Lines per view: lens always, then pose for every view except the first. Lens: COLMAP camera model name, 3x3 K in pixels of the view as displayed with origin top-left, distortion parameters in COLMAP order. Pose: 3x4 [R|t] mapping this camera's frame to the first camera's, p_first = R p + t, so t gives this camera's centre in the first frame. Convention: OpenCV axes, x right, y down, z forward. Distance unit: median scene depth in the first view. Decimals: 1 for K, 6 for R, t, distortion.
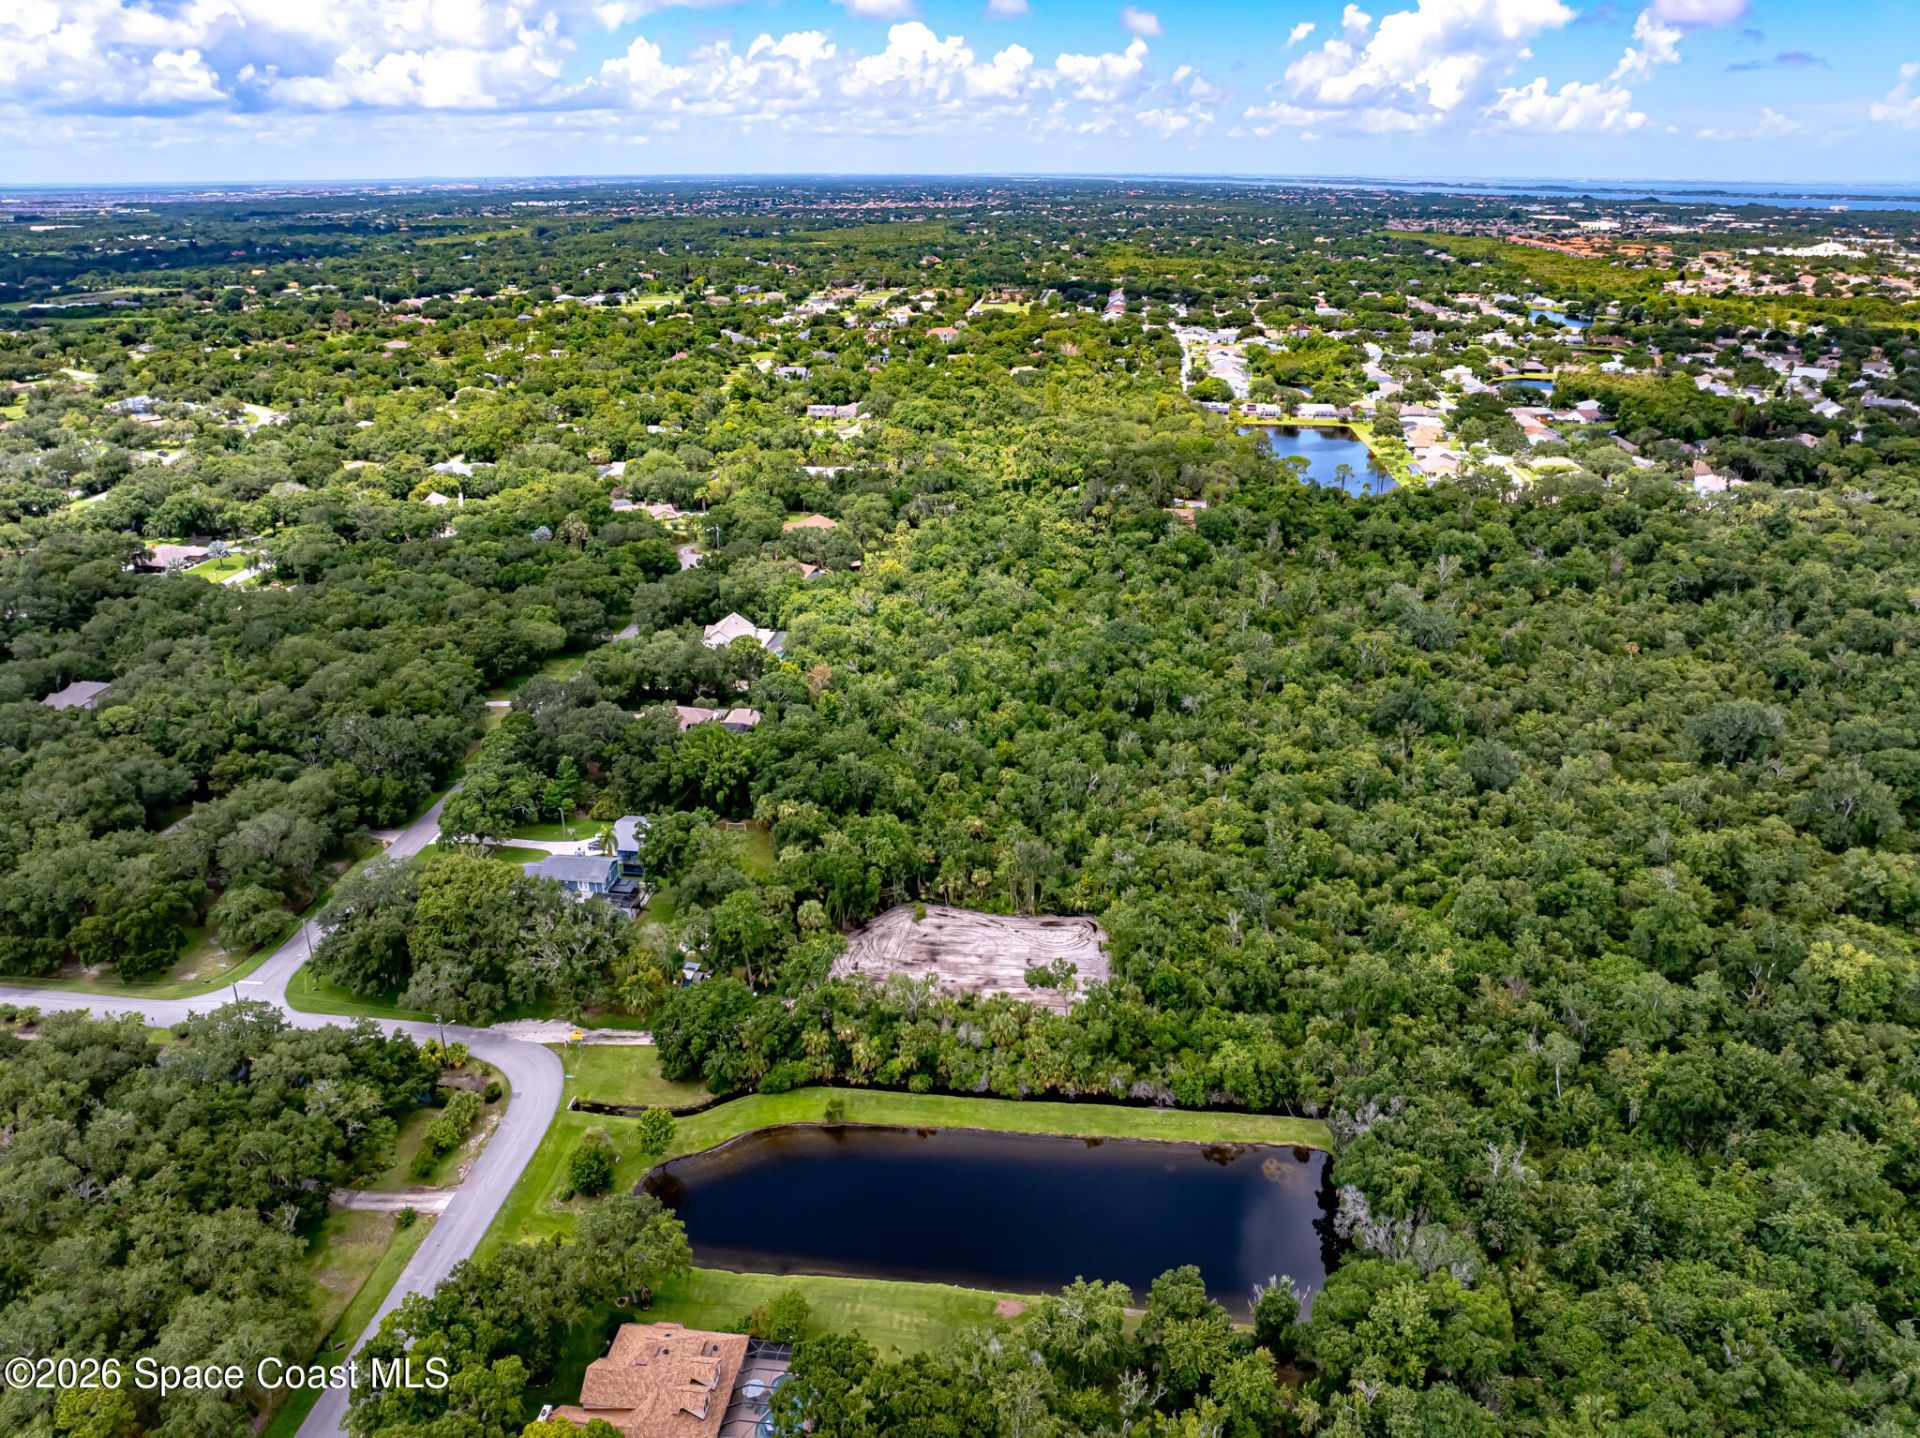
lens RADIAL K [[1344.9, 0, 960.0], [0, 1344.9, 719.0], [0, 0, 1]] dist [-0.036137, -0.004777]
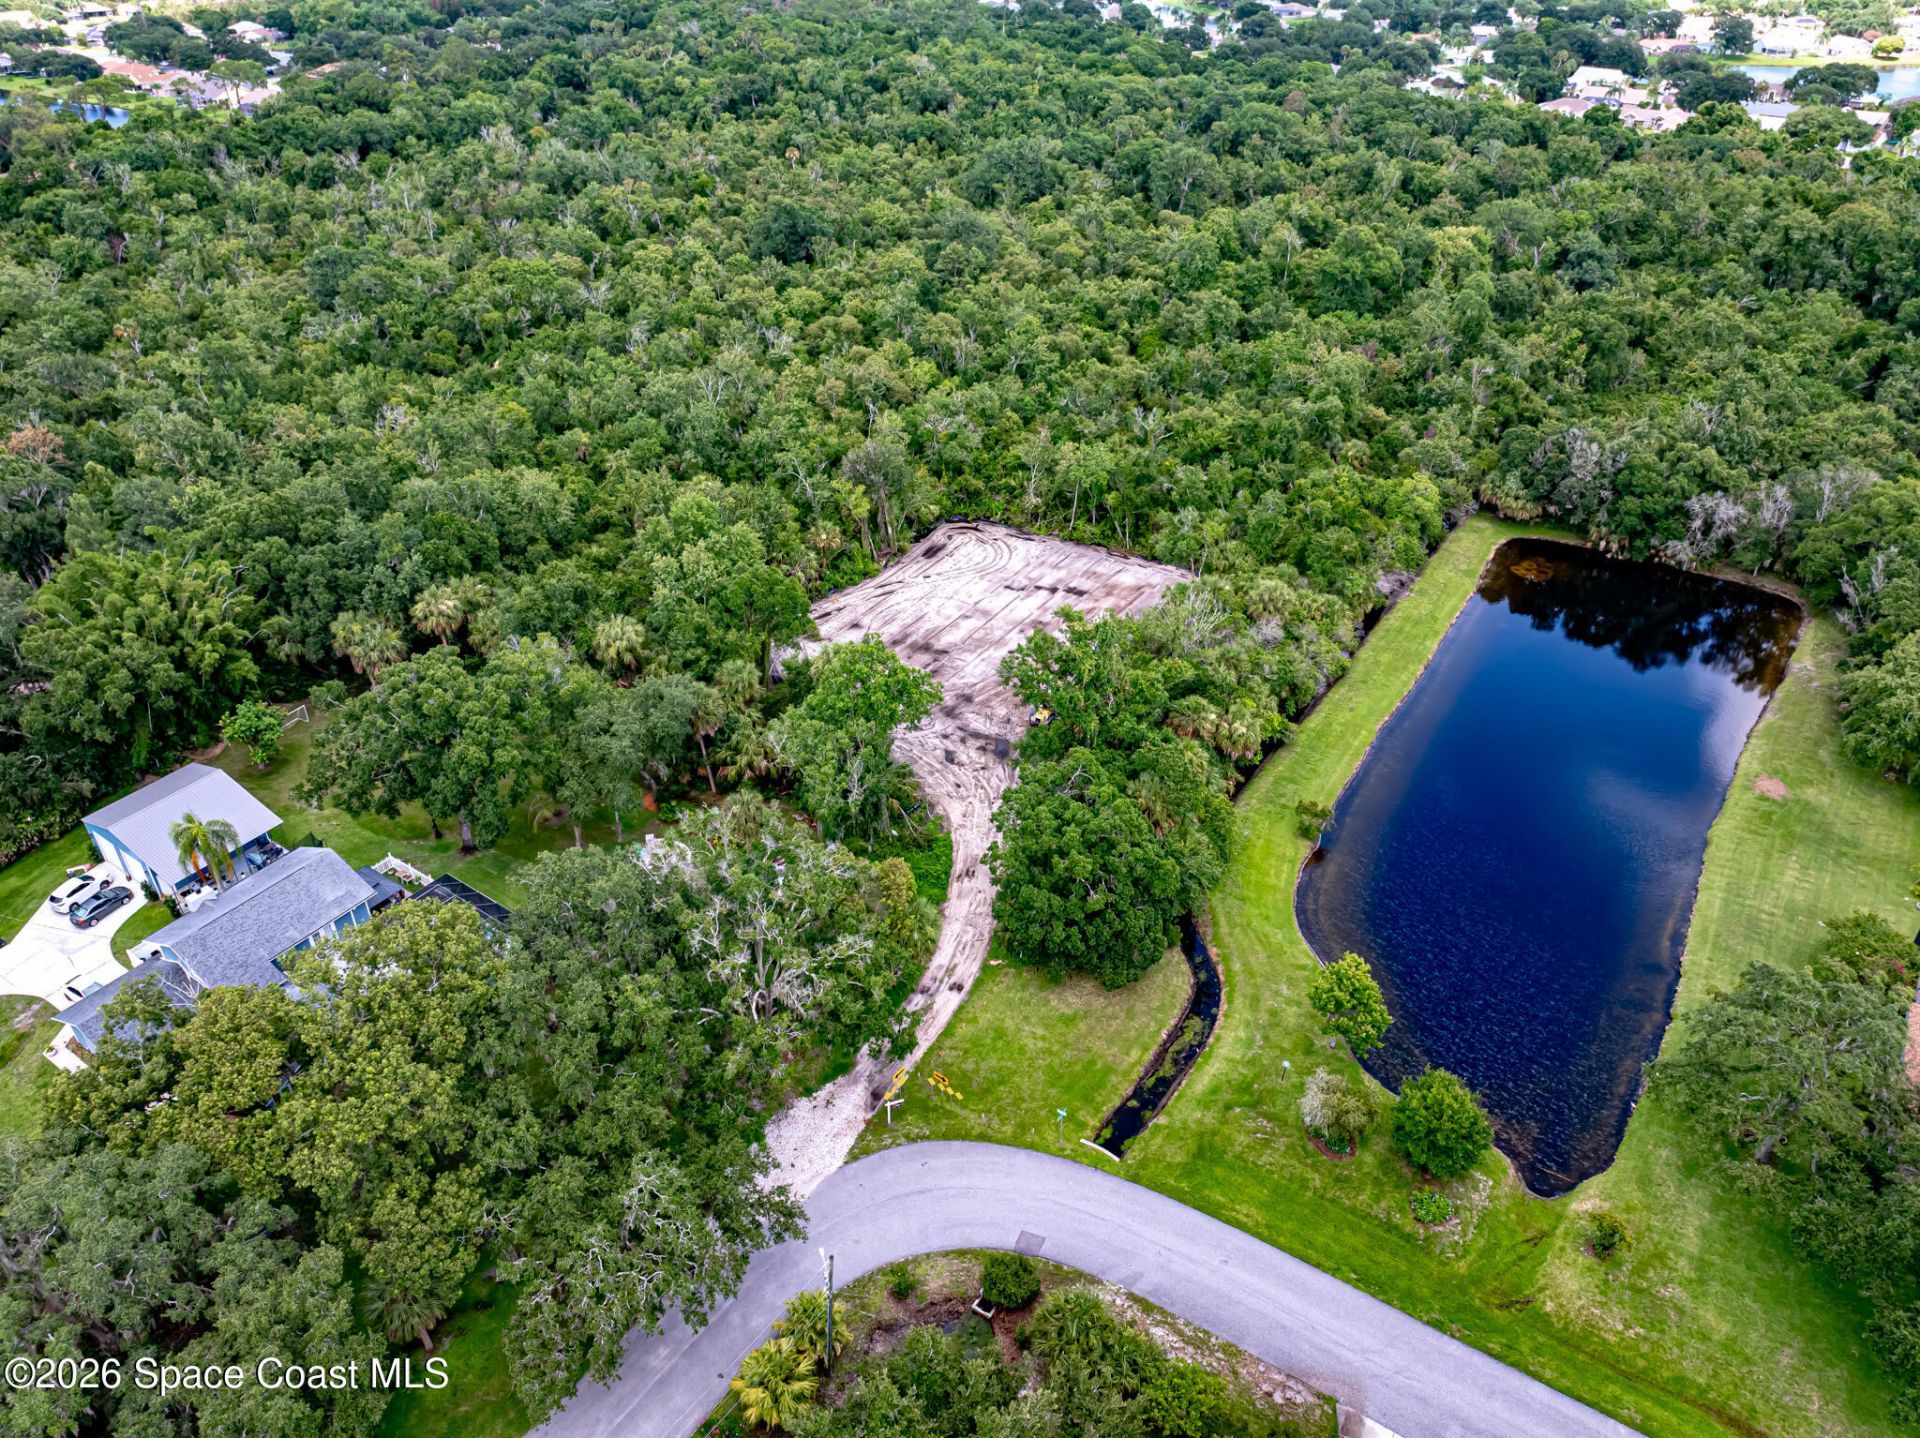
lens RADIAL K [[1344.9, 0, 960.0], [0, 1344.9, 719.0], [0, 0, 1]] dist [-0.036137, -0.004777]
pose [[0.449043, -0.482828, 0.751823, -0.457359], [0.339138, 0.870560, 0.356524, -0.006143], [-0.826647, 0.094877, 0.554664, 0.625017]]
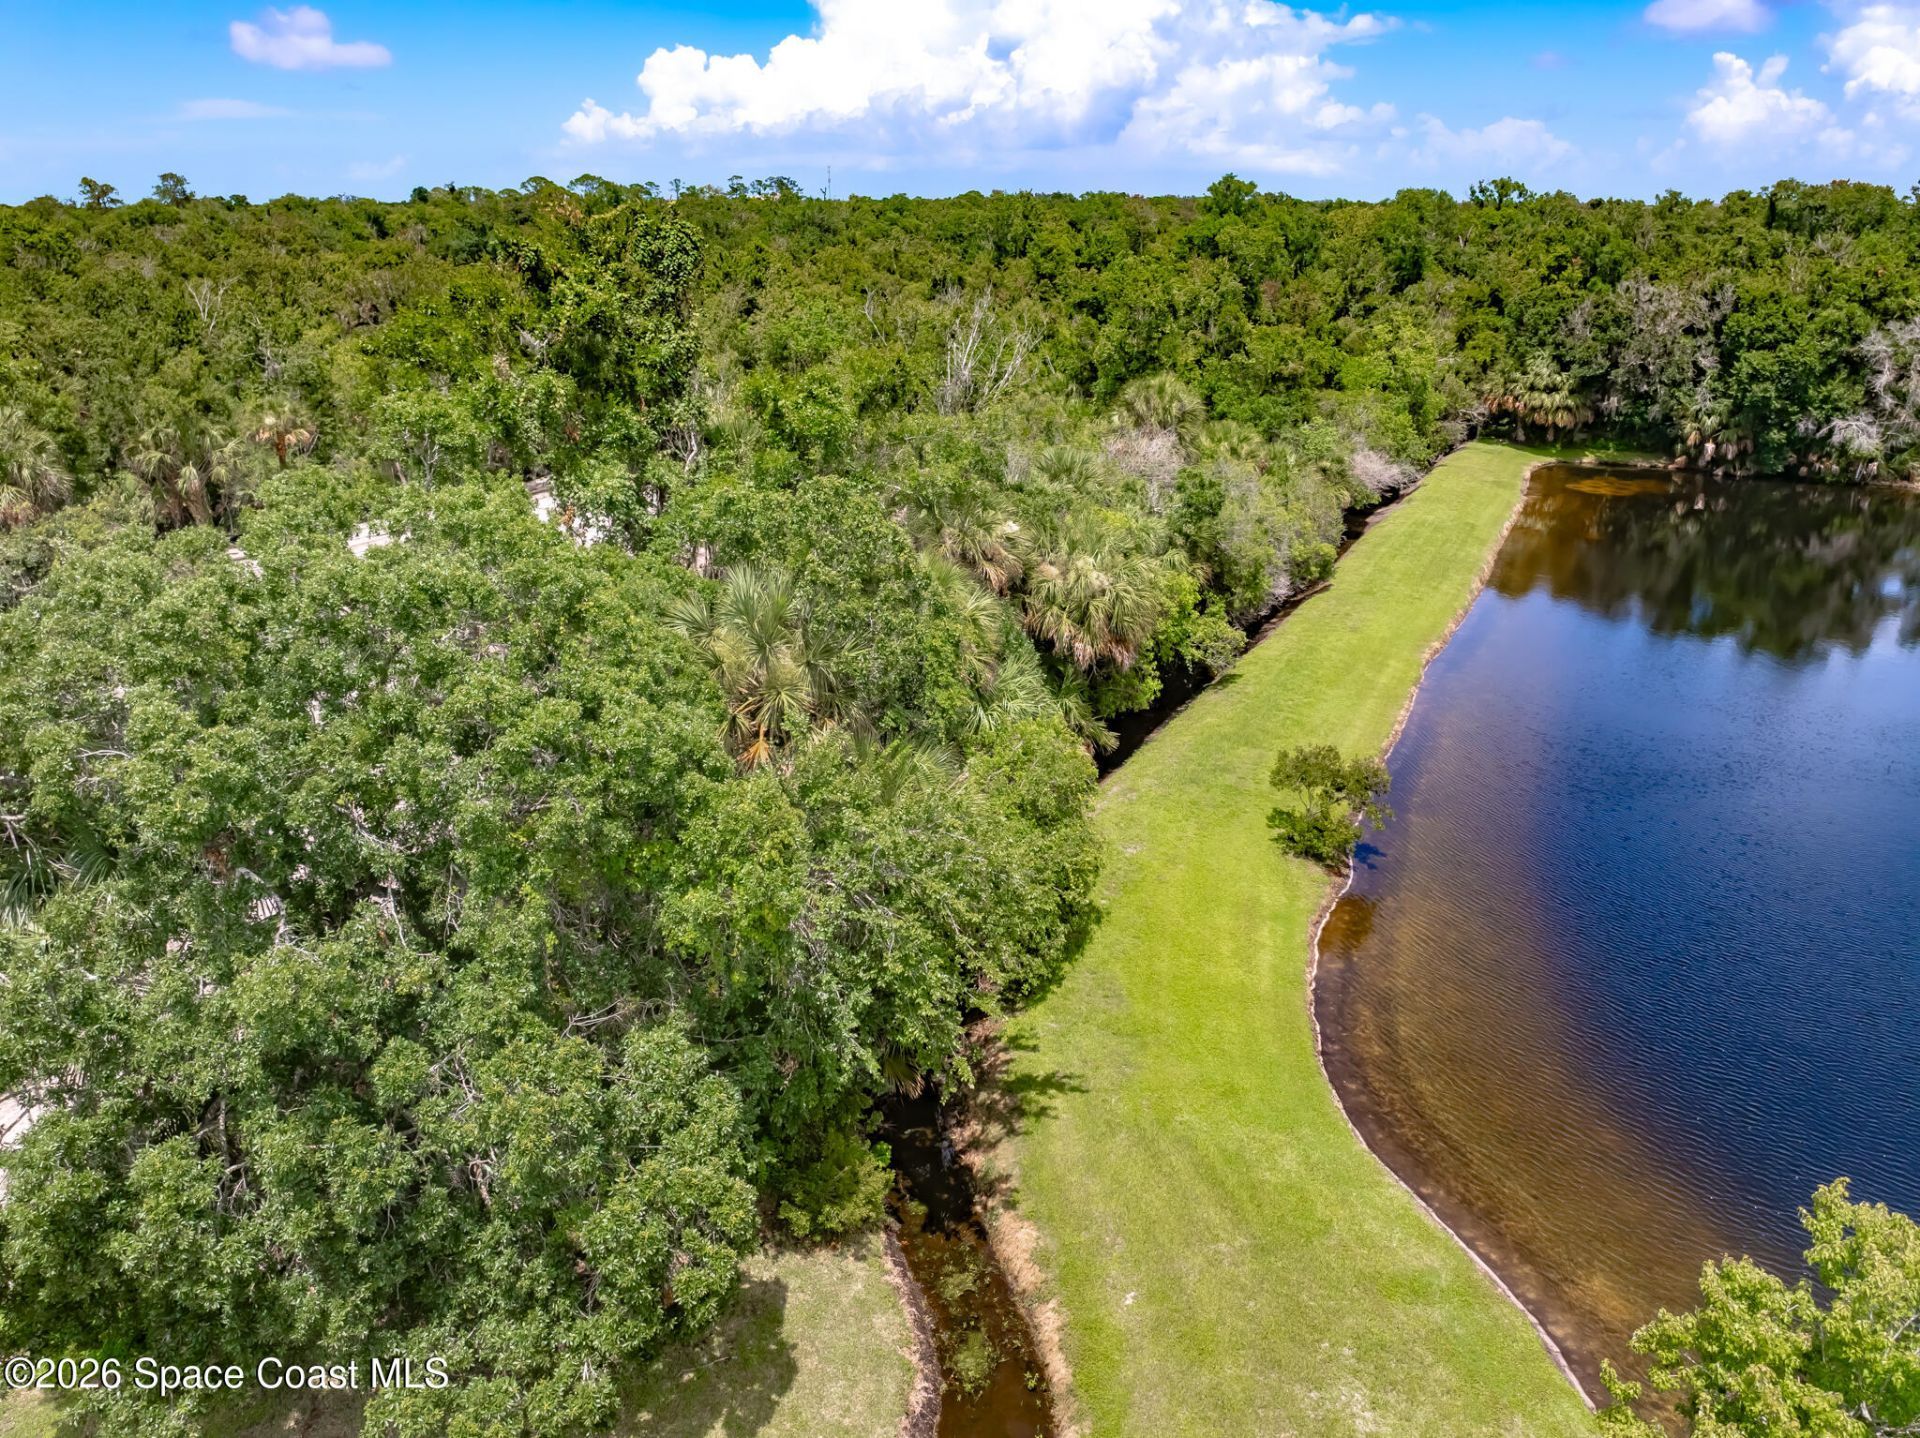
lens RADIAL K [[1346.2, 0, 950.4], [0, 1346.2, 768.7], [0, 0, 1]] dist [-0.104620, 0.072143]
pose [[0.369810, -0.364783, 0.854502, -0.218536], [0.360444, 0.904000, 0.229921, 0.174375], [-0.856341, 0.222973, 0.465792, 0.748203]]
